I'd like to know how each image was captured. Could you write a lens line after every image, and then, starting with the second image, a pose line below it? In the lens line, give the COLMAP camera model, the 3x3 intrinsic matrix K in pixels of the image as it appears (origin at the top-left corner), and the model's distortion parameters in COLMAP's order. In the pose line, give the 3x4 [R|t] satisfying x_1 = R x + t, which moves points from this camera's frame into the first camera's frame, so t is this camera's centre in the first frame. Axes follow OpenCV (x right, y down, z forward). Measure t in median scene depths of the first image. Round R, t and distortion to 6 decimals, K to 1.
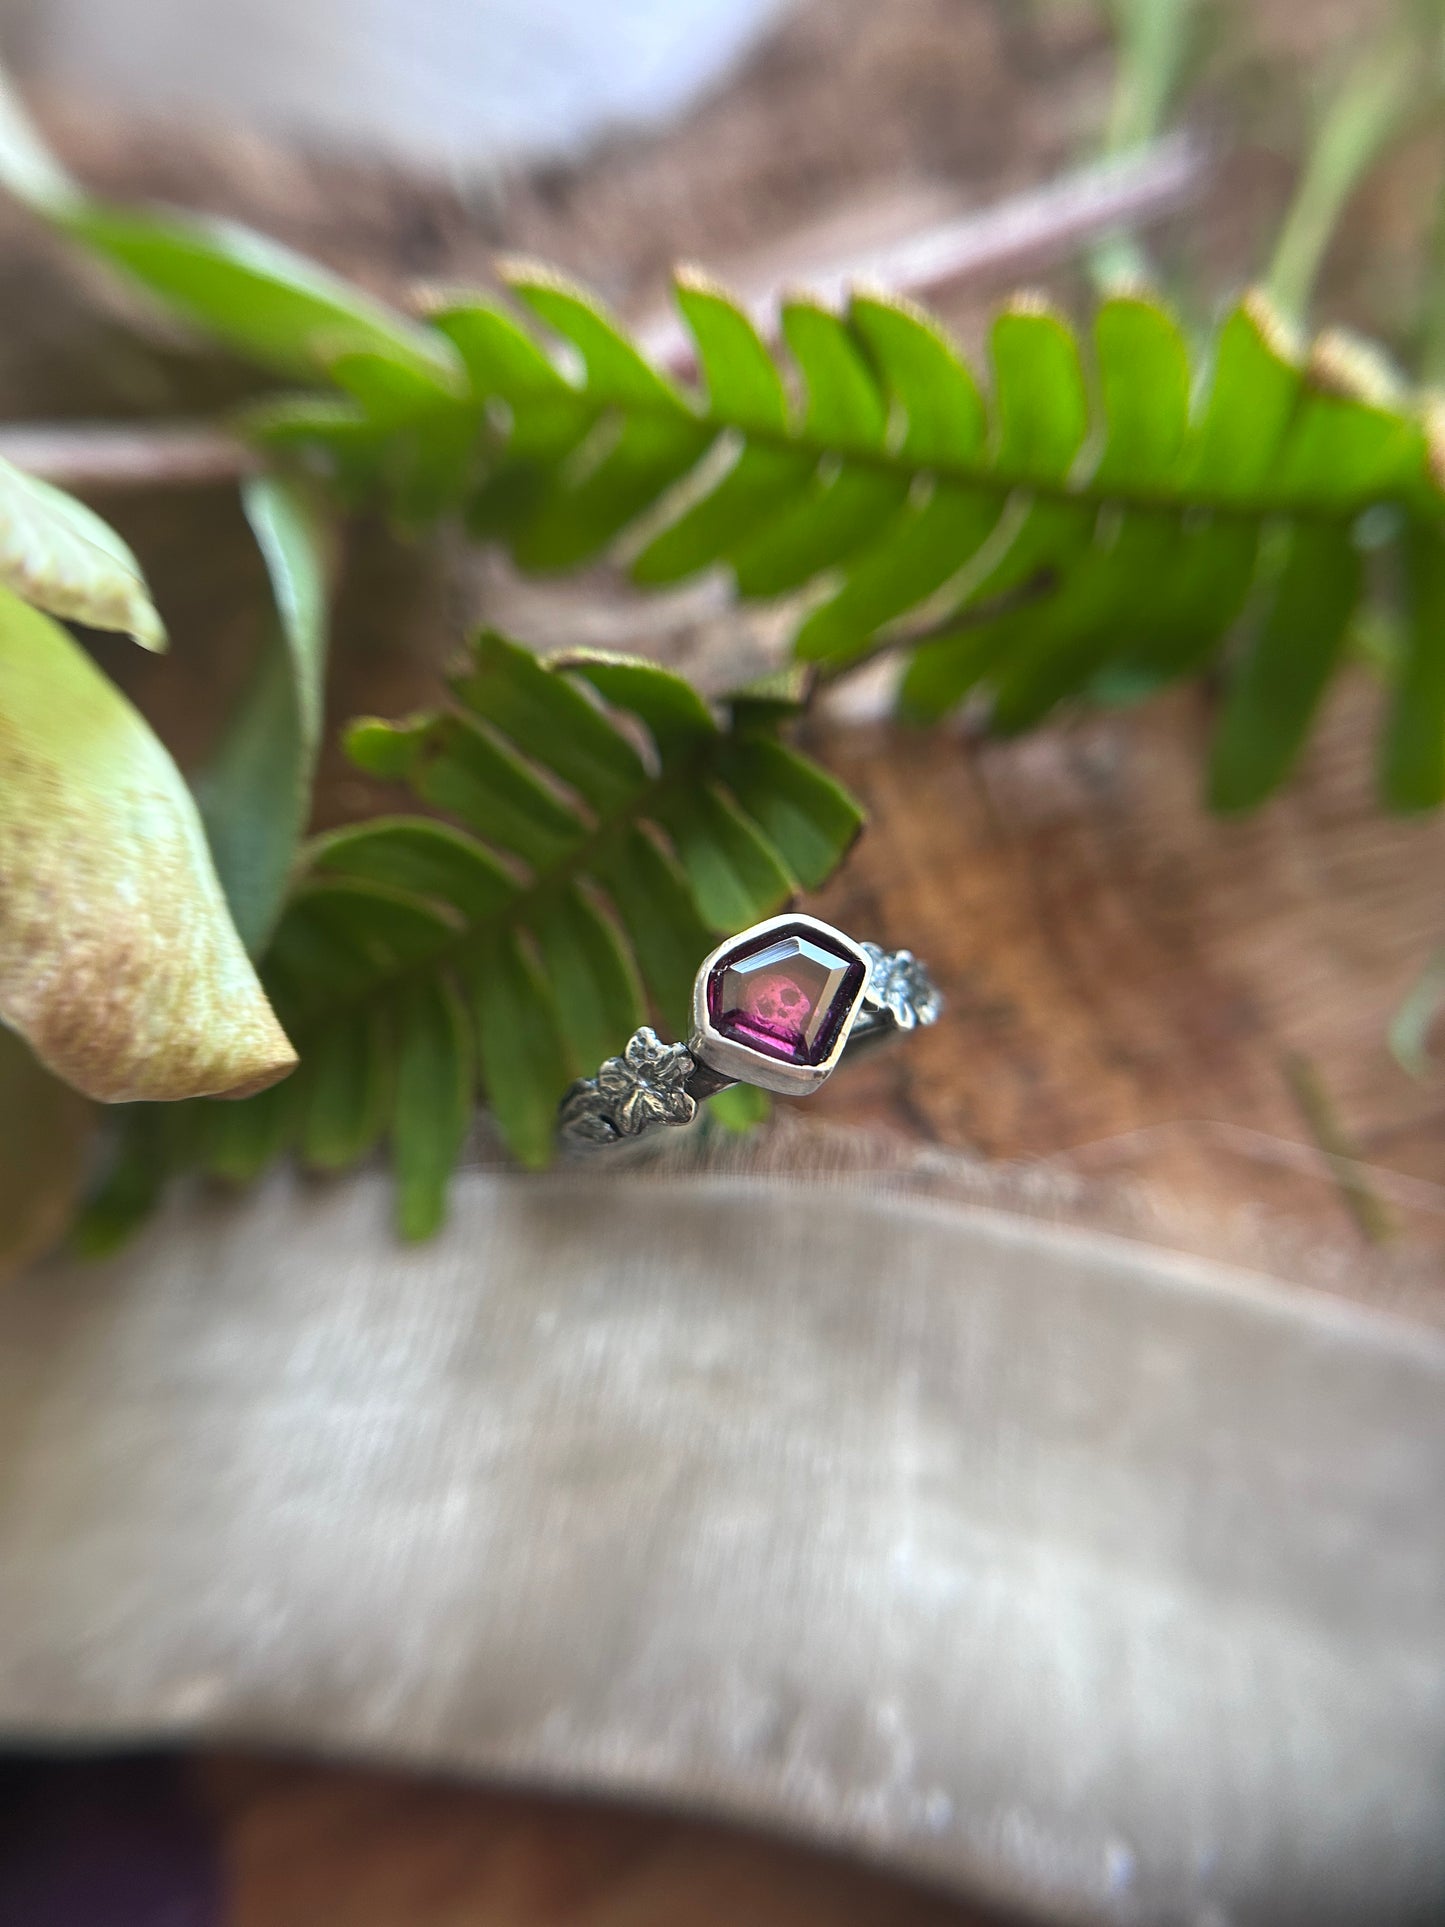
lens RADIAL K [[1682.1, 0, 718.9], [0, 1682.1, 946.0], [0, 0, 1]] dist [0.320684, -0.037328]
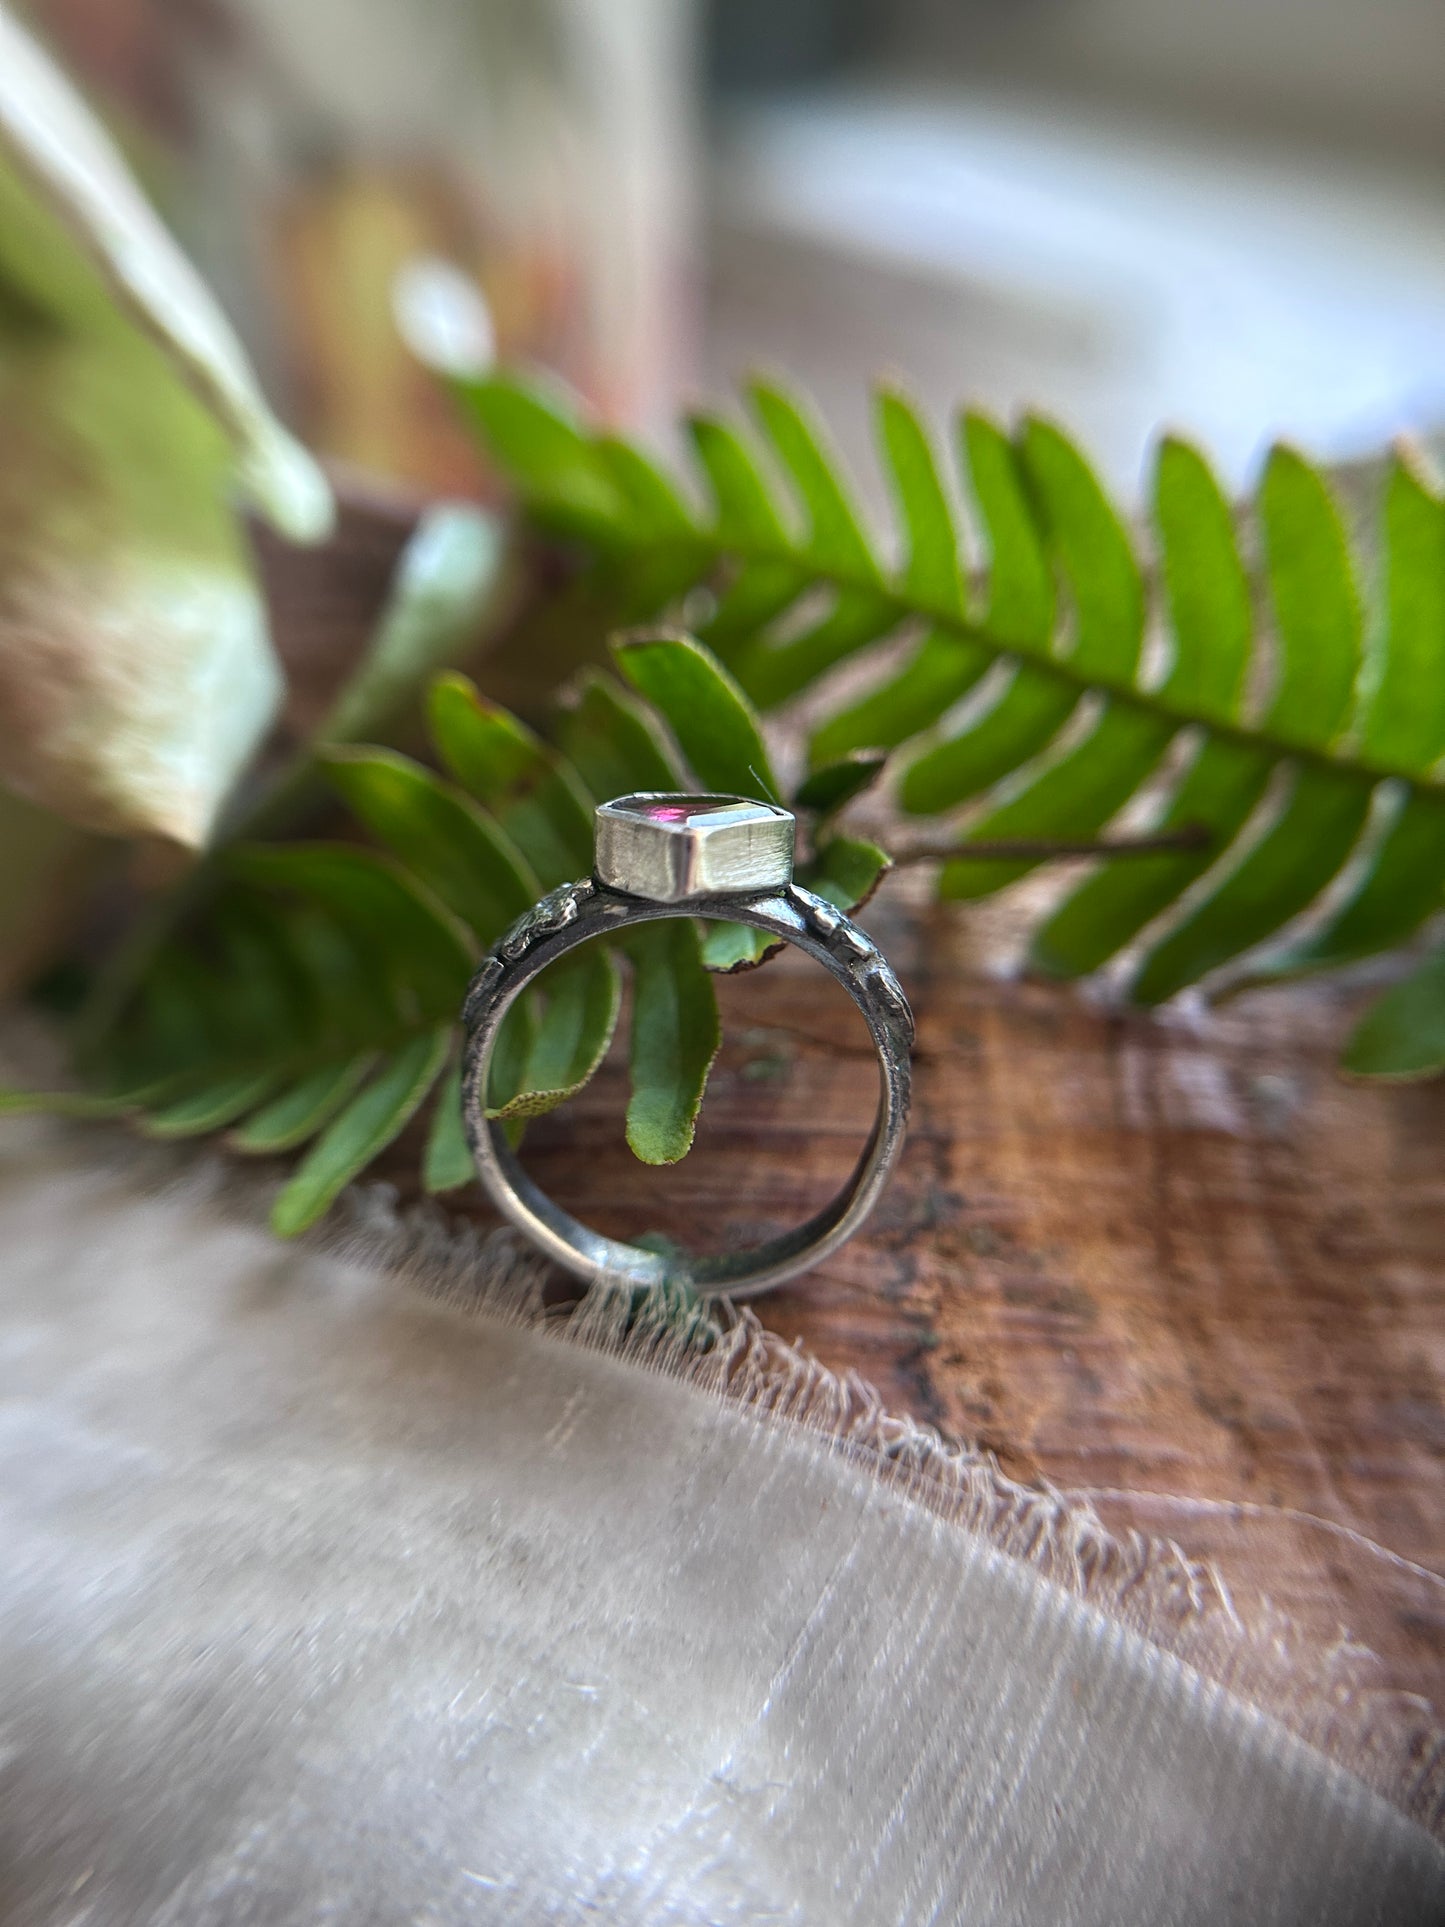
lens RADIAL K [[1682.1, 0, 724.7], [0, 1682.1, 947.9], [0, 0, 1]] dist [0.320684, -0.037328]
pose [[0.923757, 0.170560, -0.342901, 0.298790], [-0.320575, 0.834225, -0.448665, 0.349873], [0.209533, 0.524383, 0.825299, 0.248043]]
